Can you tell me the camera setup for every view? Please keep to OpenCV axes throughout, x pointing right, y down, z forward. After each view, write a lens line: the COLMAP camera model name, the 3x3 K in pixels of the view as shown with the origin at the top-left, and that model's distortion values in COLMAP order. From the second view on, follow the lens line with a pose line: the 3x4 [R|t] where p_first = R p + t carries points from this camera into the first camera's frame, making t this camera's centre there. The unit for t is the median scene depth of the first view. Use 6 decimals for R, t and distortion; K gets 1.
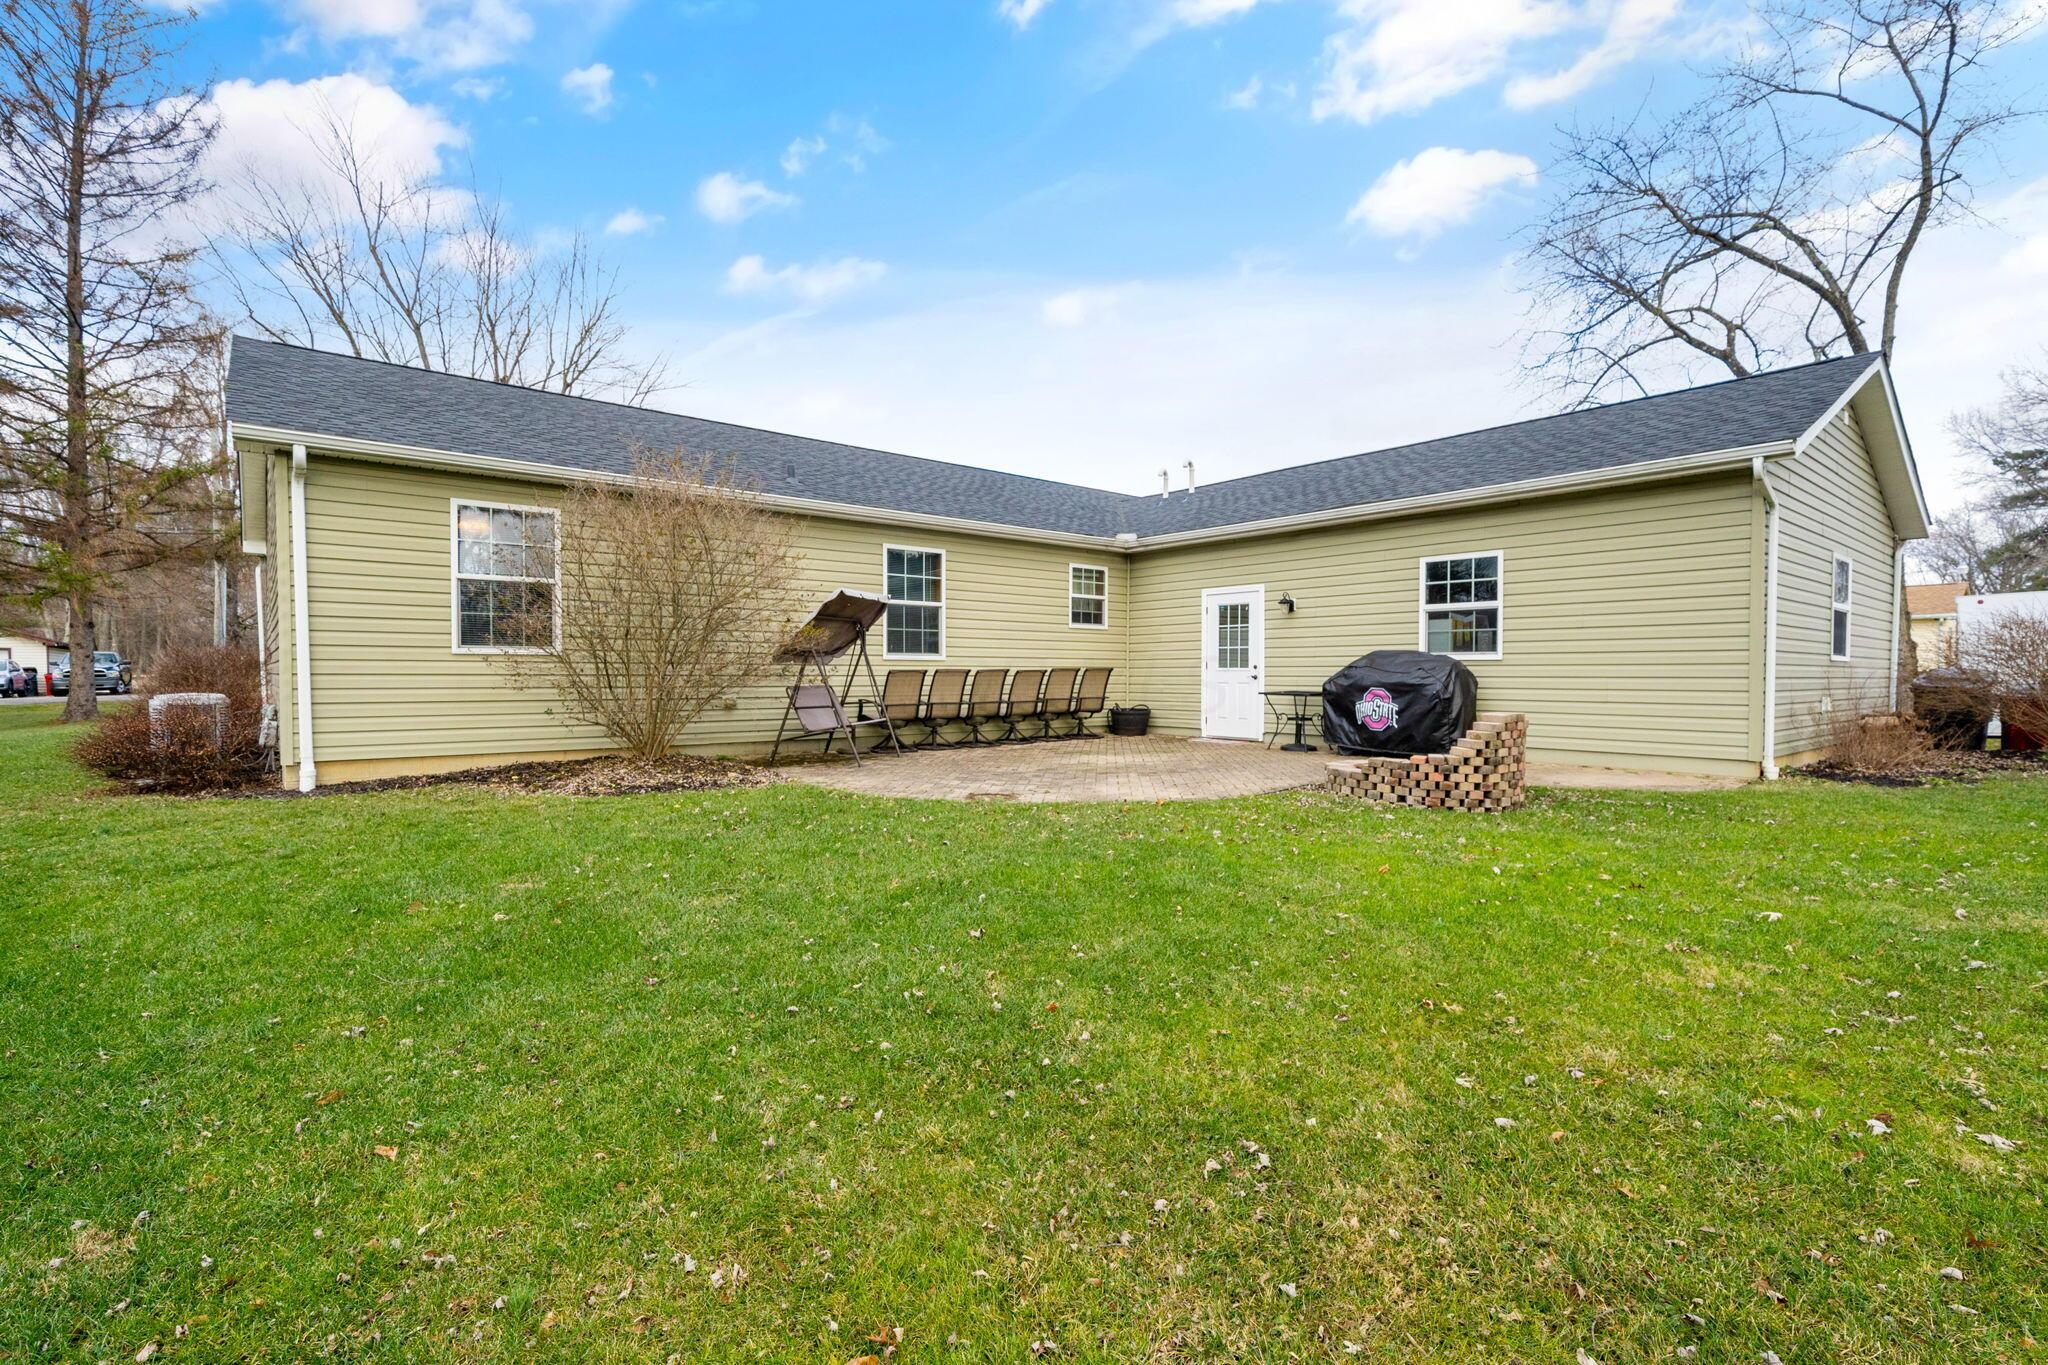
lens RADIAL K [[942.6, 0, 1023.1], [0, 942.6, 683.2], [0, 0, 1]] dist [-0.001075, -0.000054]
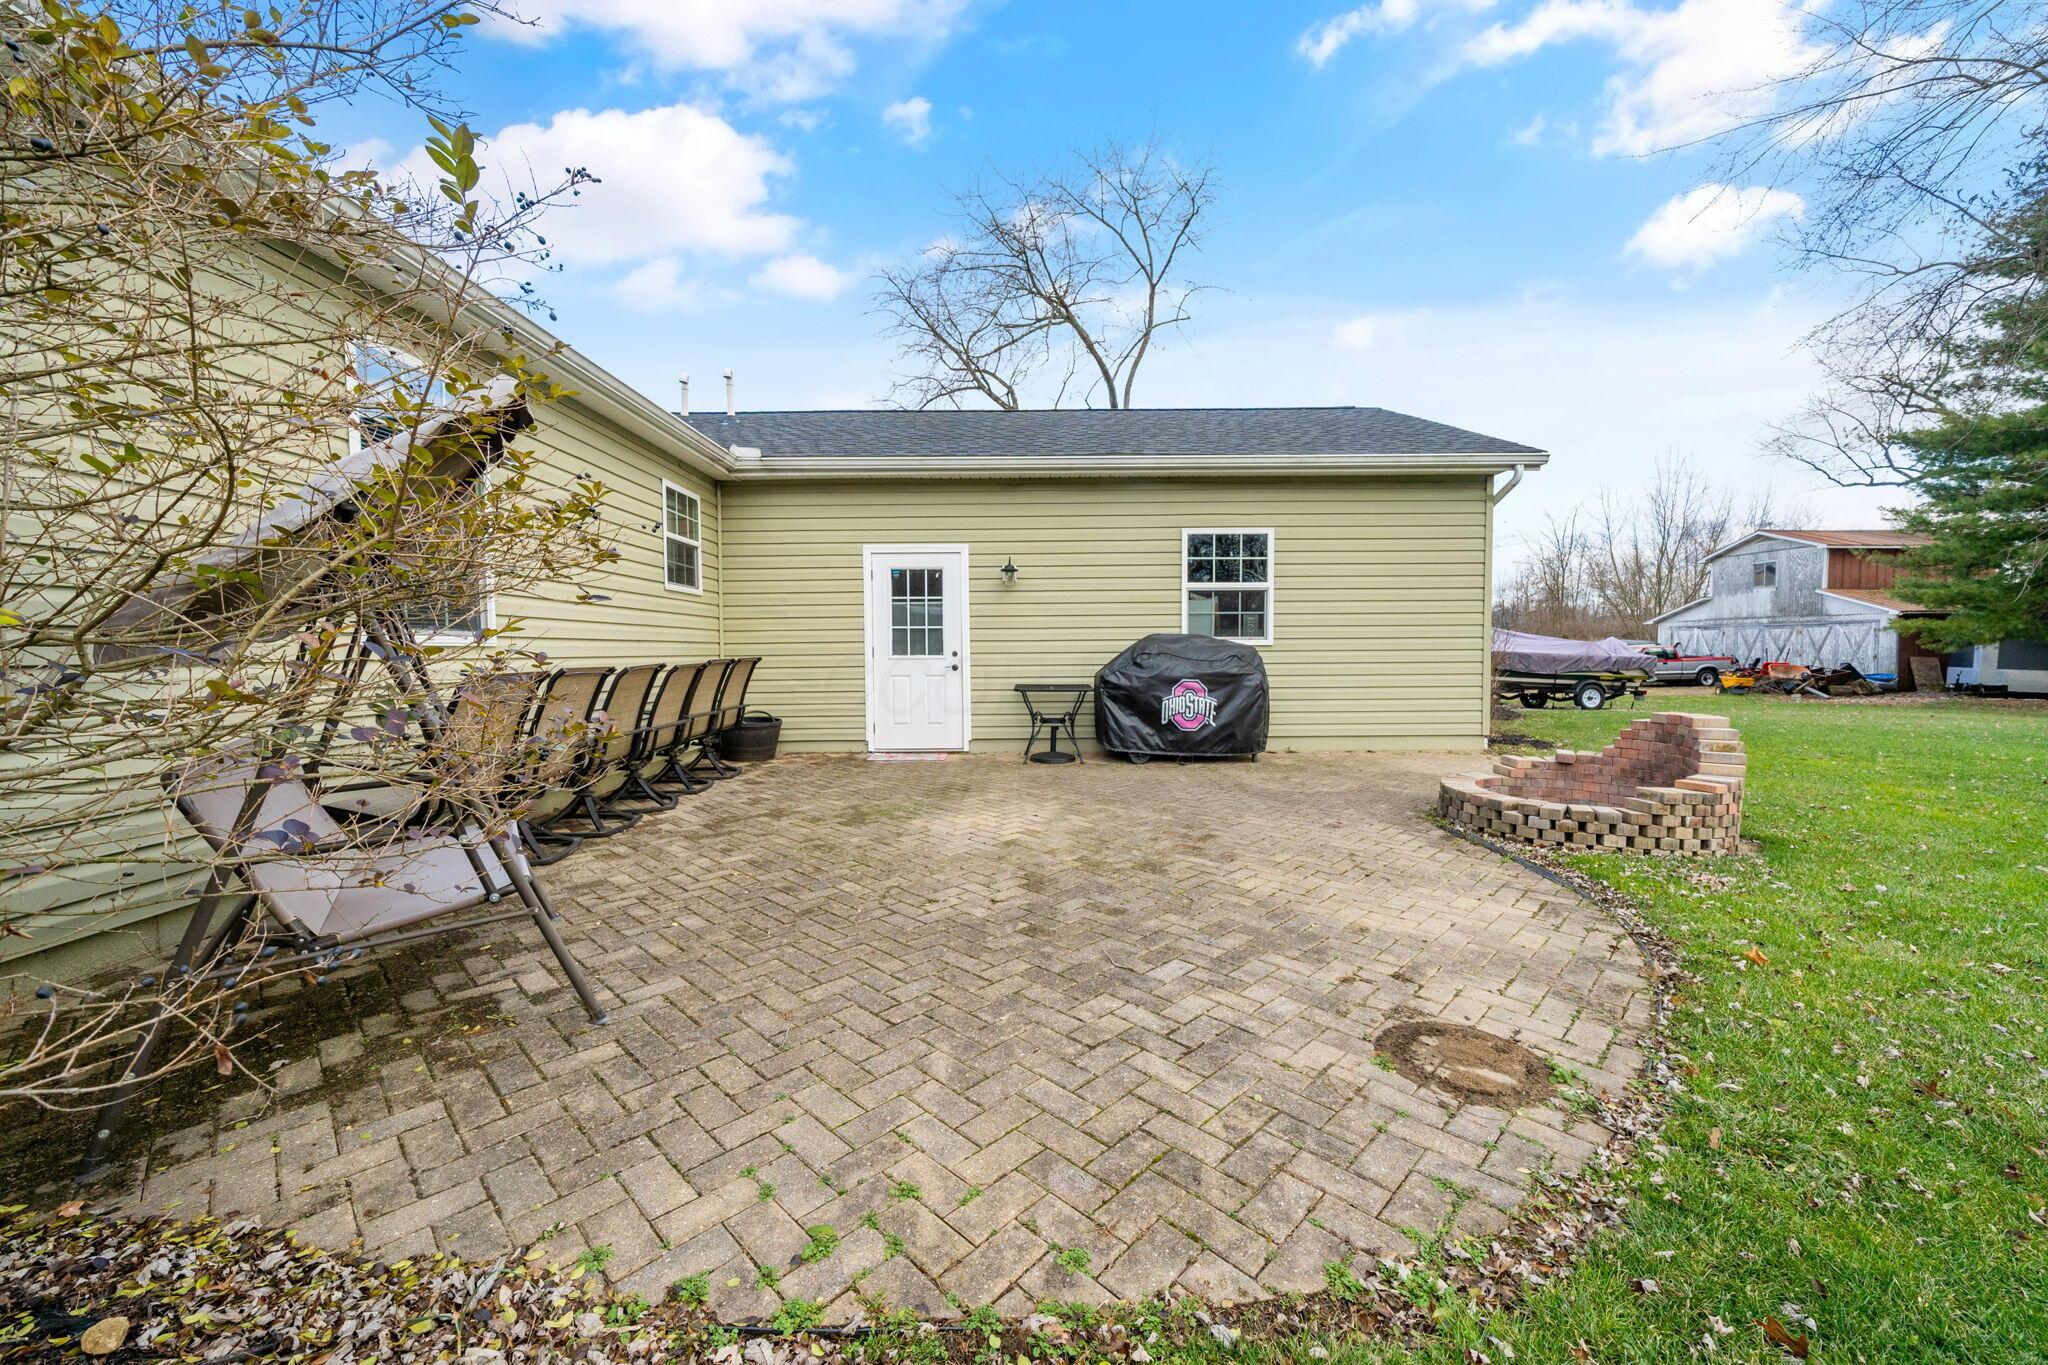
lens RADIAL K [[794.3, 0, 1031.0], [0, 794.3, 676.6], [0, 0, 1]] dist [0.002866, -0.000048]
pose [[0.626733, -0.035285, 0.778435, -0.229394], [0.016652, 0.999353, 0.031892, -0.019746], [-0.779056, -0.007025, 0.626915, 0.601203]]
